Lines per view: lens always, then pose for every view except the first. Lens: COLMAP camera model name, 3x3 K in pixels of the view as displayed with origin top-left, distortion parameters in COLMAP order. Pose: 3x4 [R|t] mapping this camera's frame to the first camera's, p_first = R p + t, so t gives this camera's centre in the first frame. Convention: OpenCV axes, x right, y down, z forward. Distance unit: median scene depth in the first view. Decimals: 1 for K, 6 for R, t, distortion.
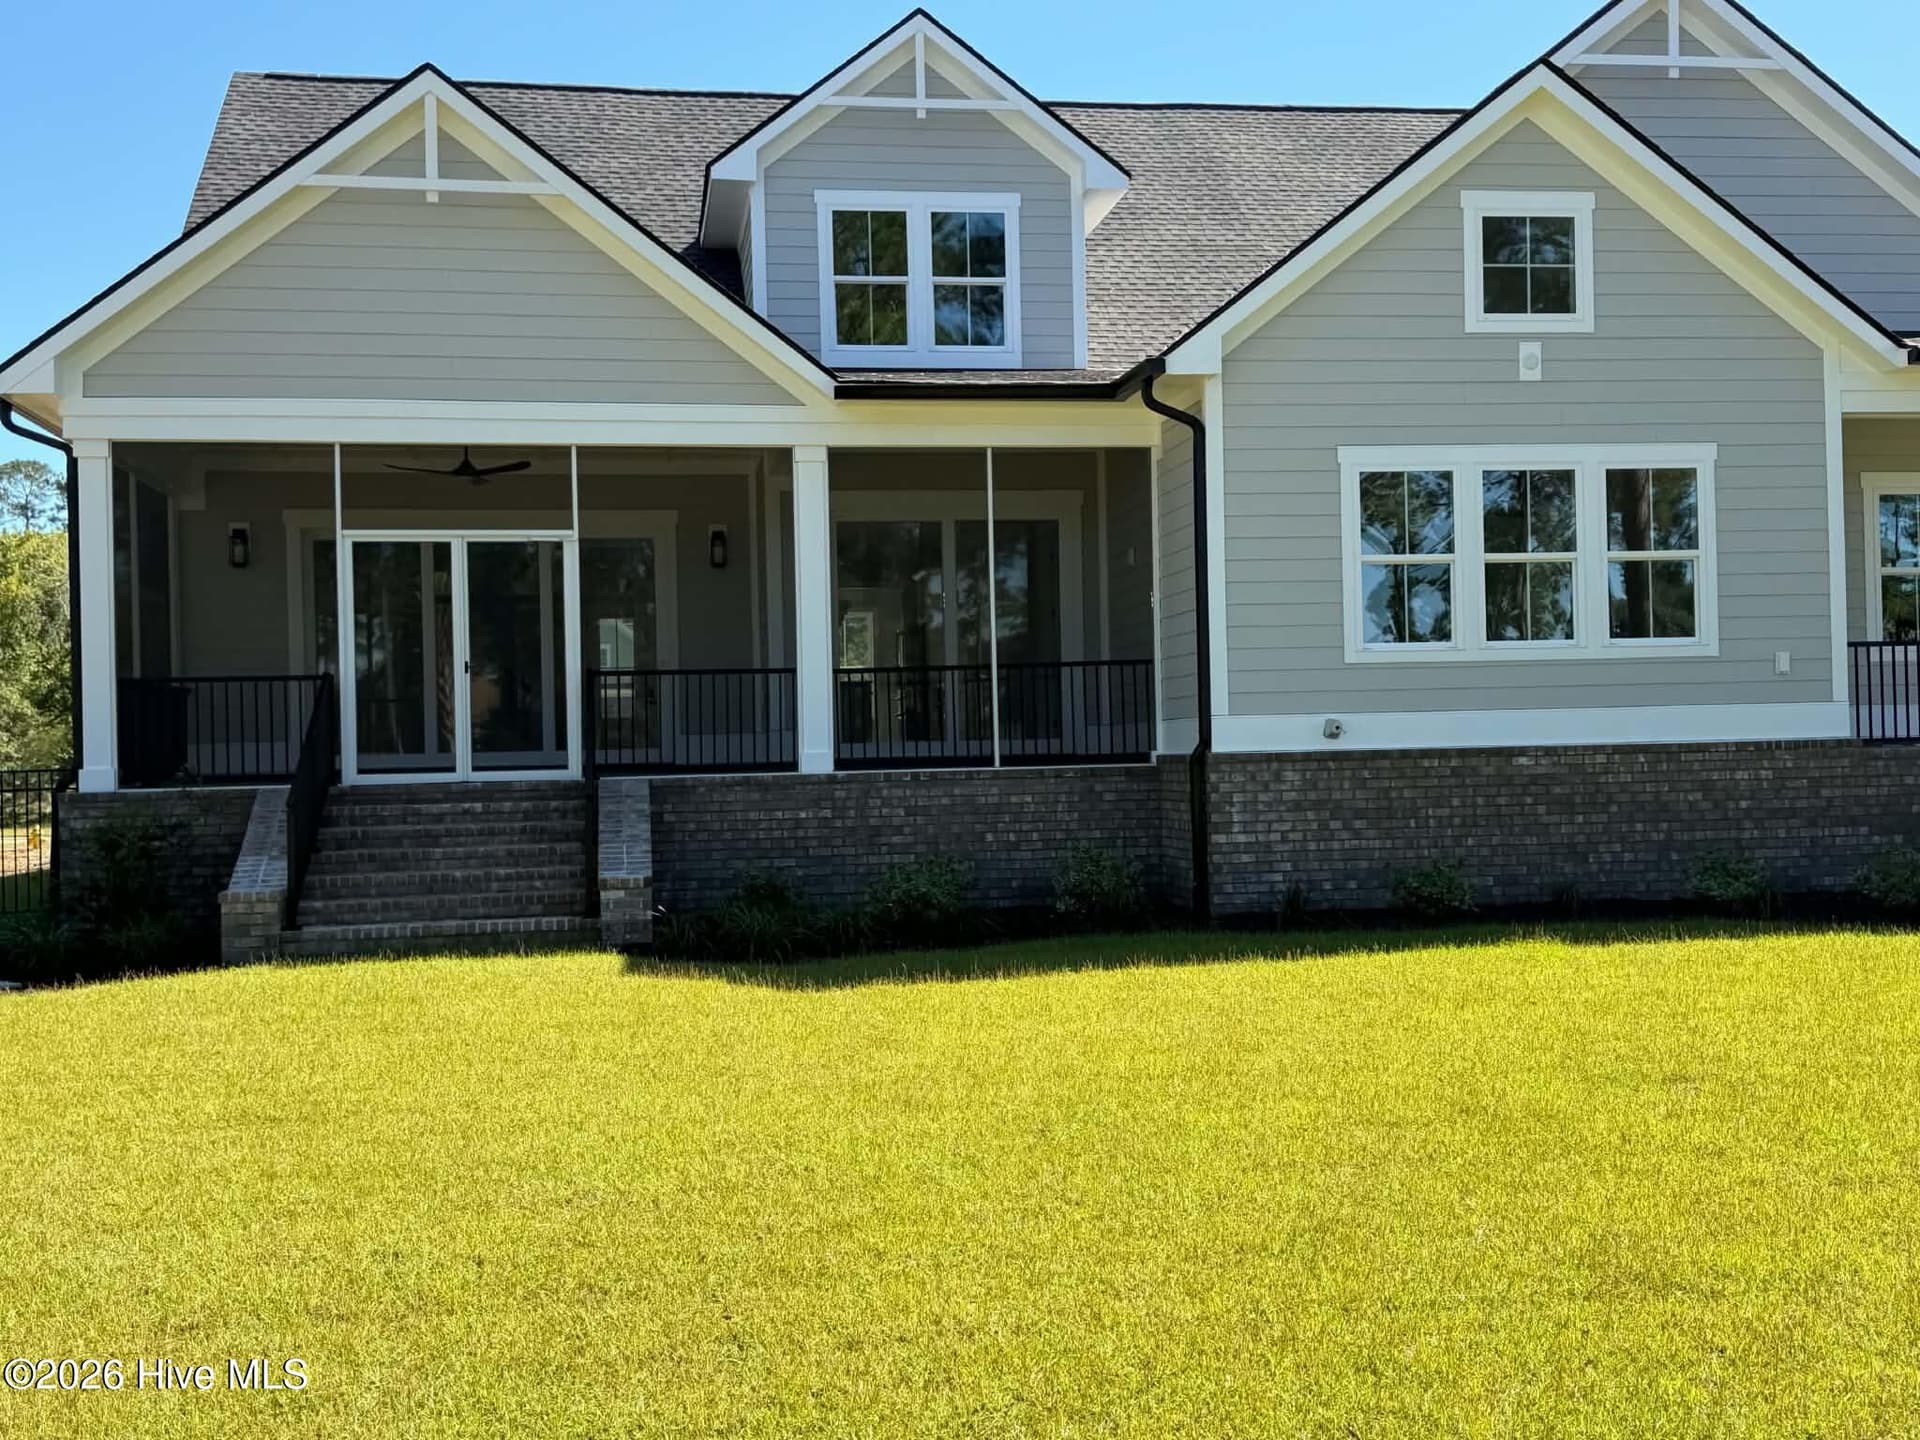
lens RADIAL K [[2159.9, 0, 960.0], [0, 2159.9, 720.0], [0, 0, 1]] dist [0.256443, -0.530785]
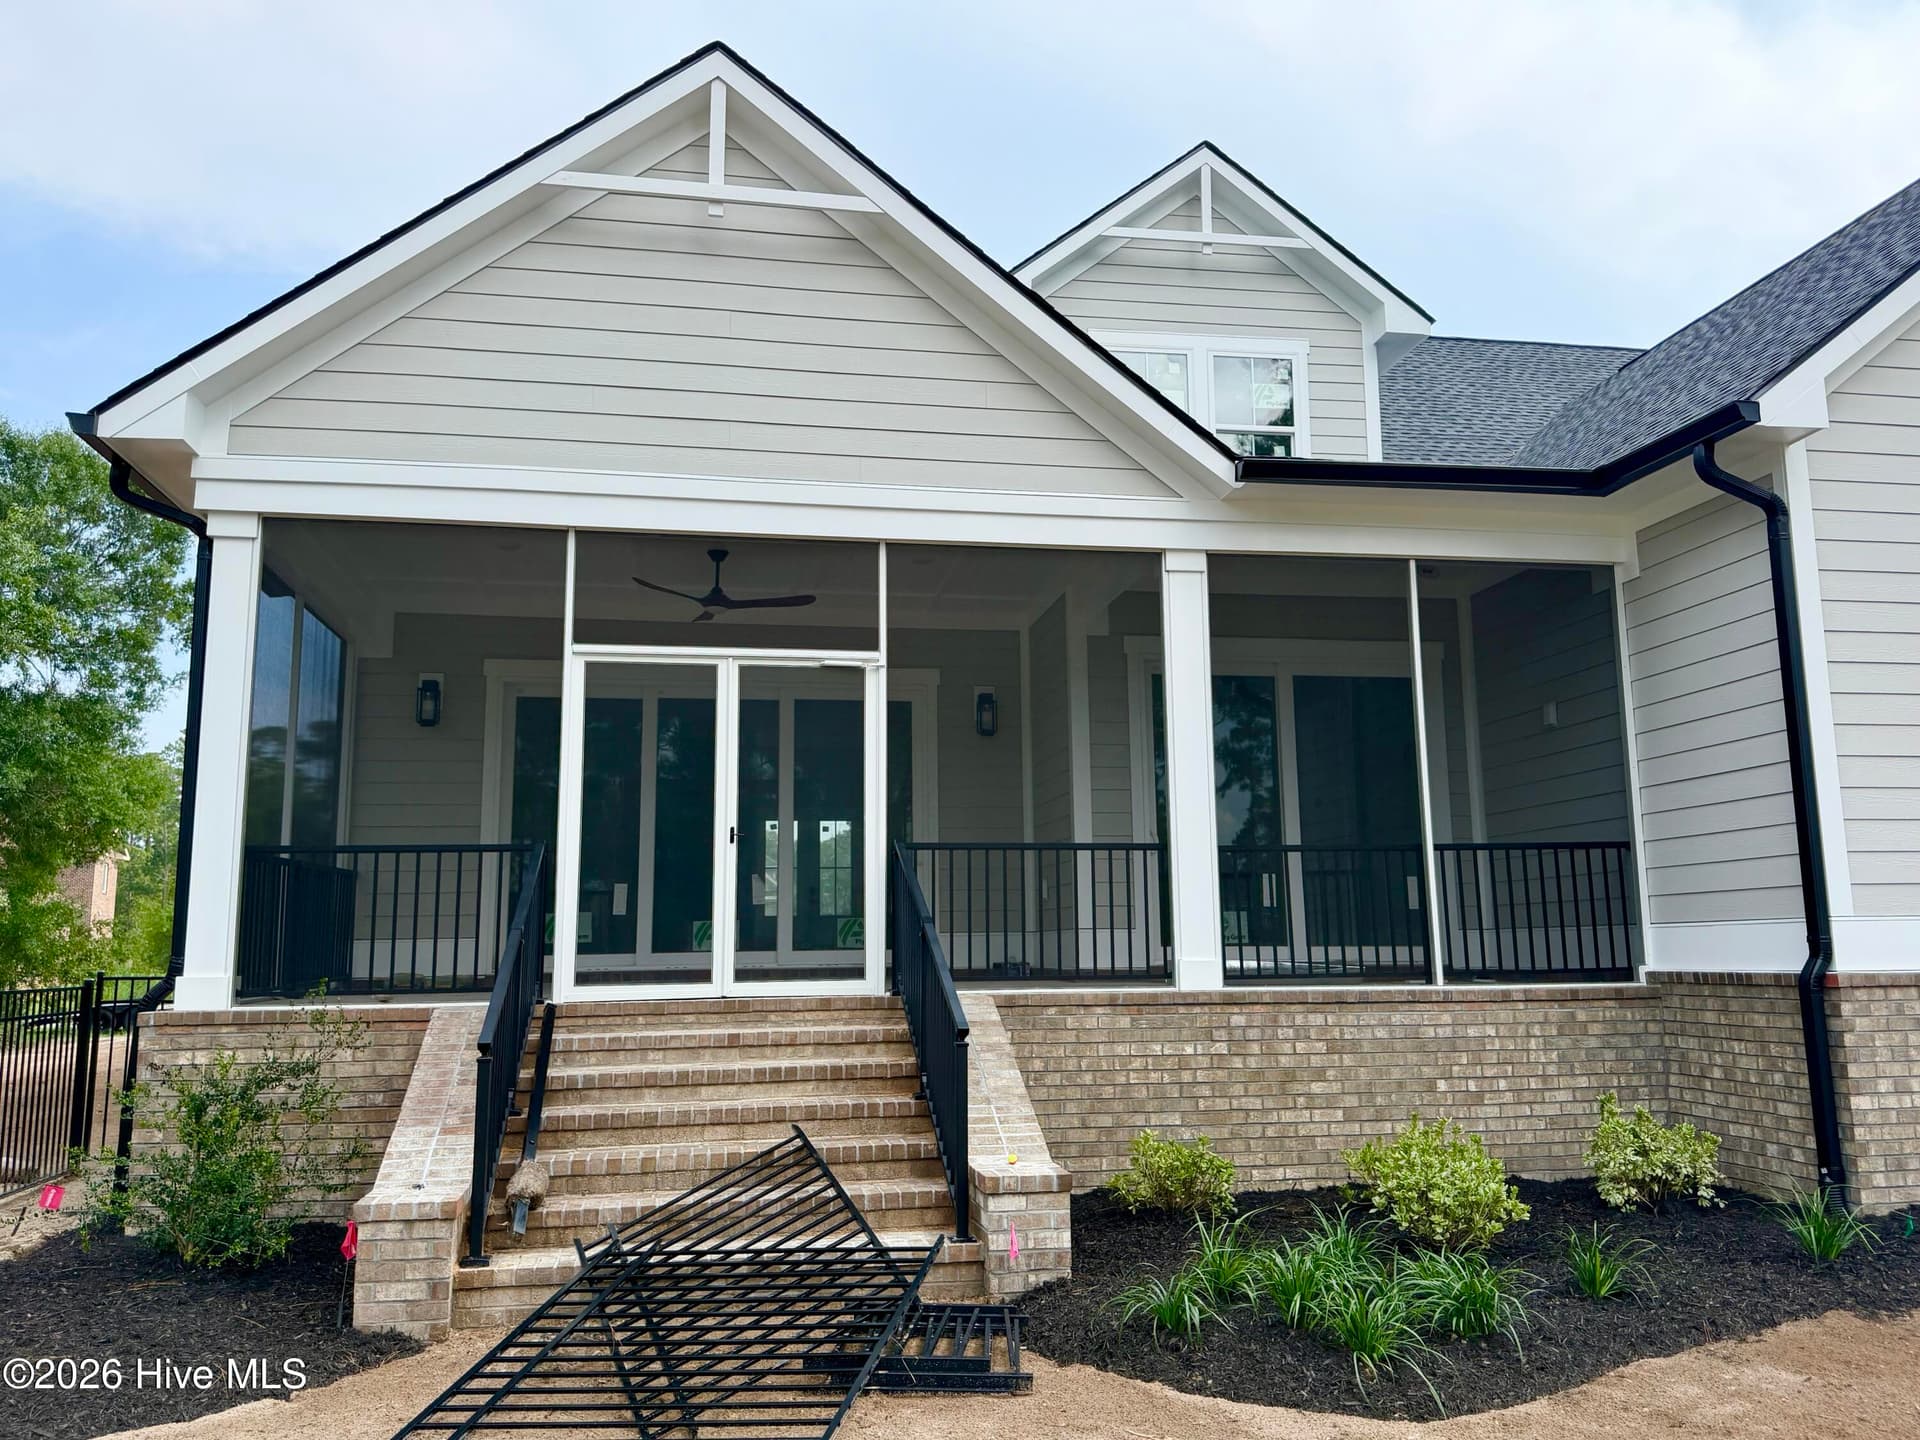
lens RADIAL K [[1478.1, 0, 960.0], [0, 1478.1, 720.0], [0, 0, 1]] dist [0.115493, -0.176215]
pose [[0.999673, 0.014703, 0.020907, -0.158666], [-0.011695, 0.990454, -0.137343, 0.004602], [-0.022727, 0.137054, 0.990303, 0.500543]]
